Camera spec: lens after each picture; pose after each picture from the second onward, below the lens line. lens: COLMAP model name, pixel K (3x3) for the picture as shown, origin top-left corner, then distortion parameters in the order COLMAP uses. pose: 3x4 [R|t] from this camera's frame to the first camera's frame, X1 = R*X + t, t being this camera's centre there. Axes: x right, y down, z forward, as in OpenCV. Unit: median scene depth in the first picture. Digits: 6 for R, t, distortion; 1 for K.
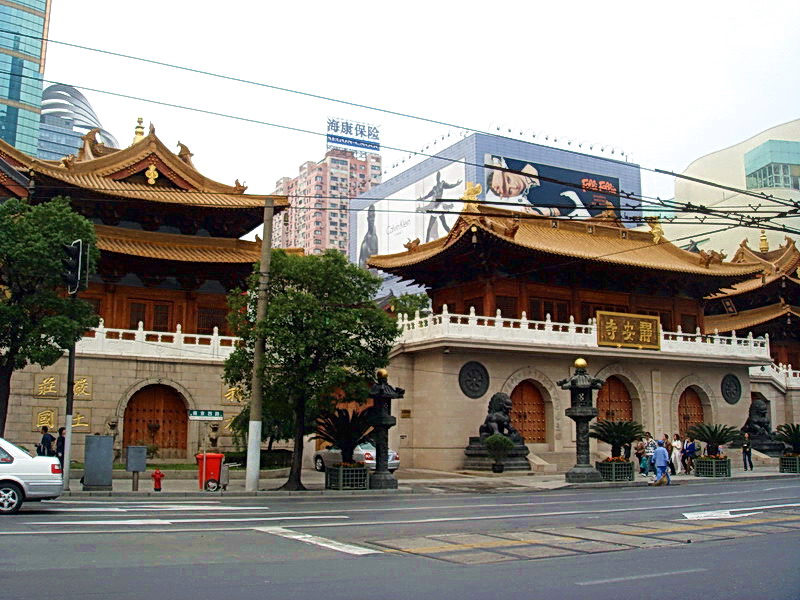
lens RADIAL K [[874.8, 0, 400.0], [0, 874.8, 300.0], [0, 0, 1]] dist [-0.118050, 0.008961]
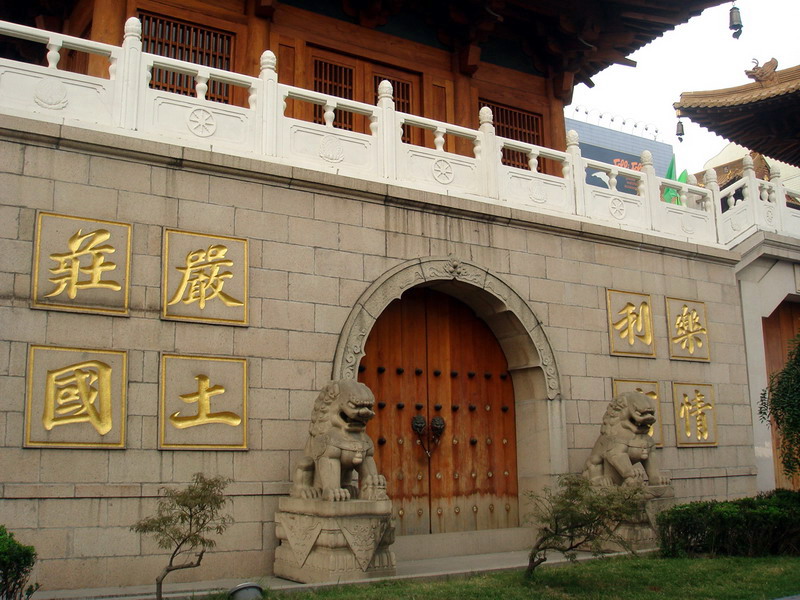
lens RADIAL K [[874.8, 0, 400.0], [0, 874.8, 300.0], [0, 0, 1]] dist [-0.118050, 0.008961]
pose [[0.997371, -0.011147, 0.071604, -0.315178], [0.013178, 0.999522, -0.027954, 0.110294], [-0.071259, 0.028824, 0.997041, 0.693026]]
